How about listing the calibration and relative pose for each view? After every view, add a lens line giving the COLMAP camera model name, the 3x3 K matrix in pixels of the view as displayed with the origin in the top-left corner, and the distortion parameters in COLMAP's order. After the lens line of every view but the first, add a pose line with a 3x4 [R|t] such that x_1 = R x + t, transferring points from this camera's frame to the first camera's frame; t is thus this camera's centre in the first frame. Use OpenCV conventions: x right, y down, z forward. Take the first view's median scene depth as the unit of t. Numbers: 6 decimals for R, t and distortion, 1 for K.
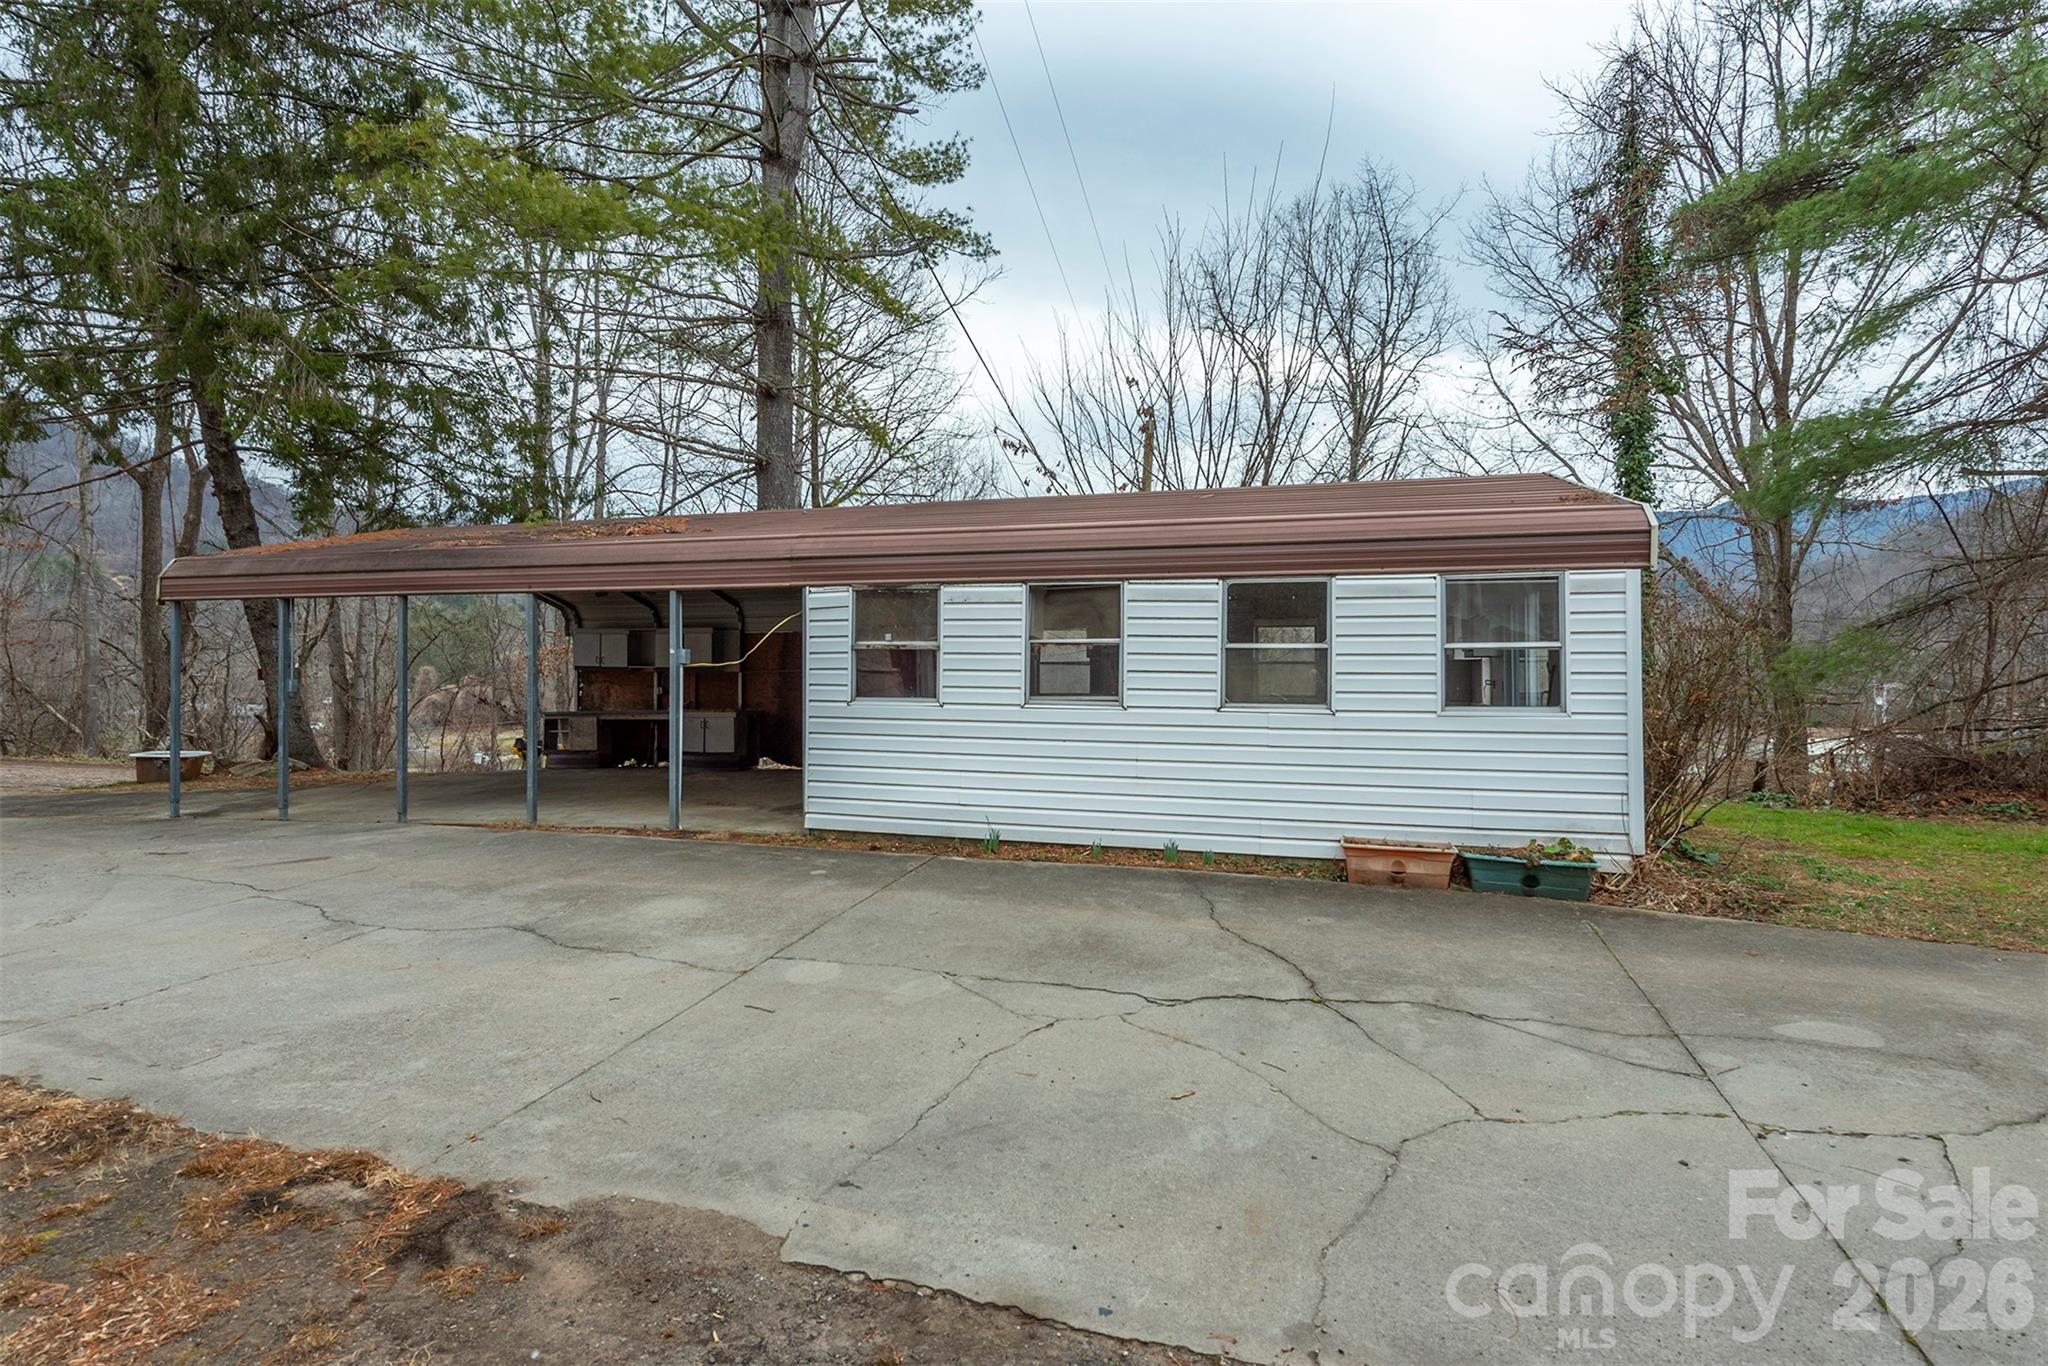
lens RADIAL K [[964.2, 0, 1021.5], [0, 964.2, 679.0], [0, 0, 1]] dist [0.000277, -0.002305]
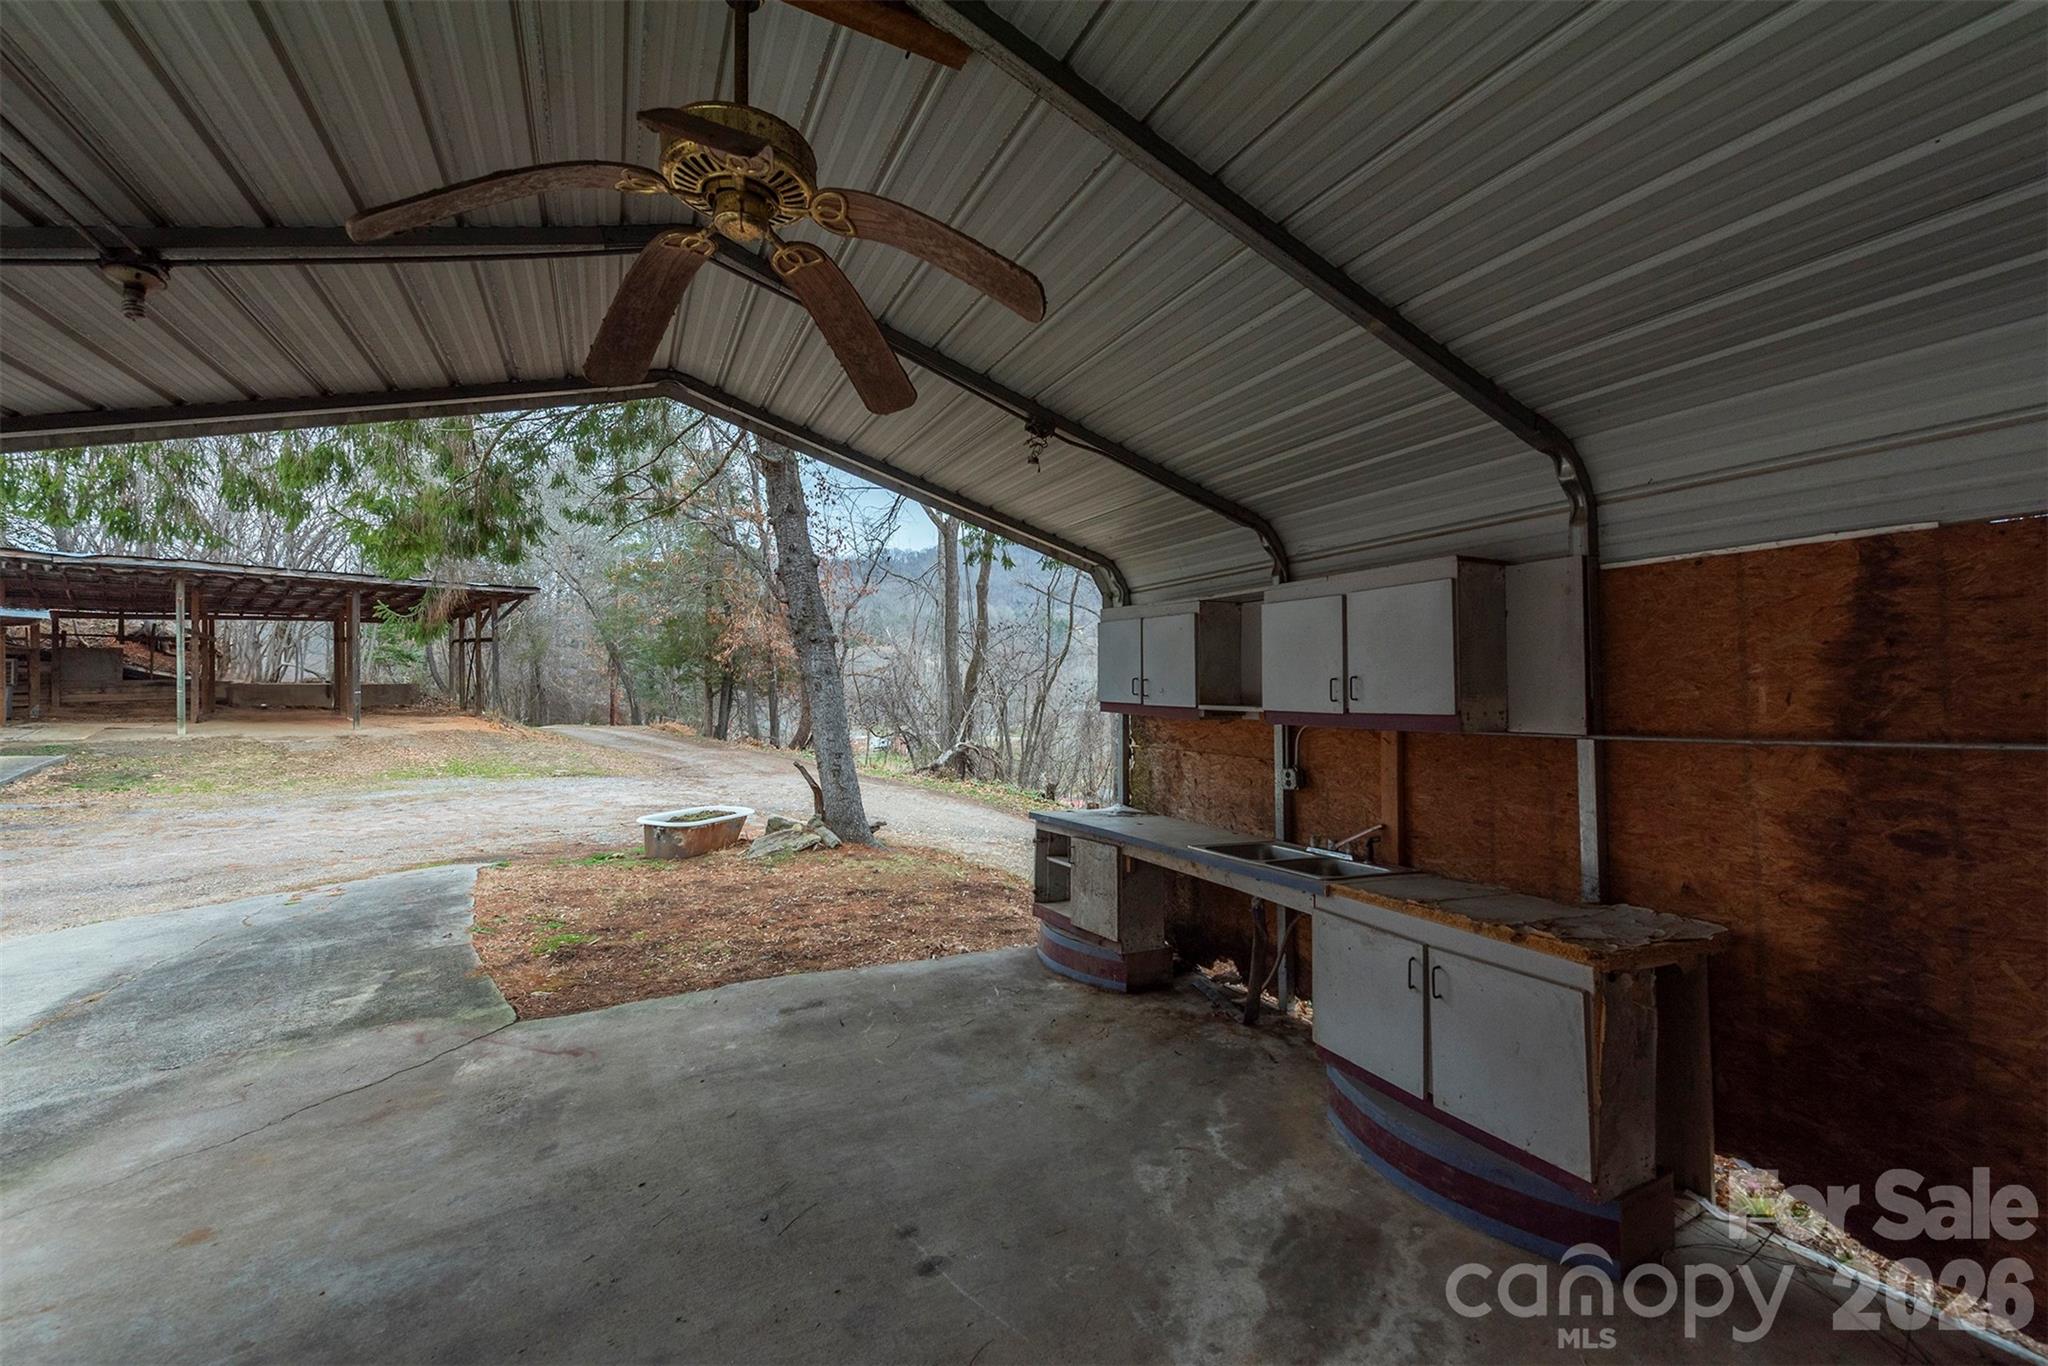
lens RADIAL K [[795.3, 0, 1031.7], [0, 795.3, 678.7], [0, 0, 1]] dist [-0.002093, -0.001344]
pose [[0.673157, -0.011689, -0.739407, -0.234477], [0.003076, 0.999911, -0.013007, -0.019499], [0.739493, 0.006481, 0.673133, 0.757856]]
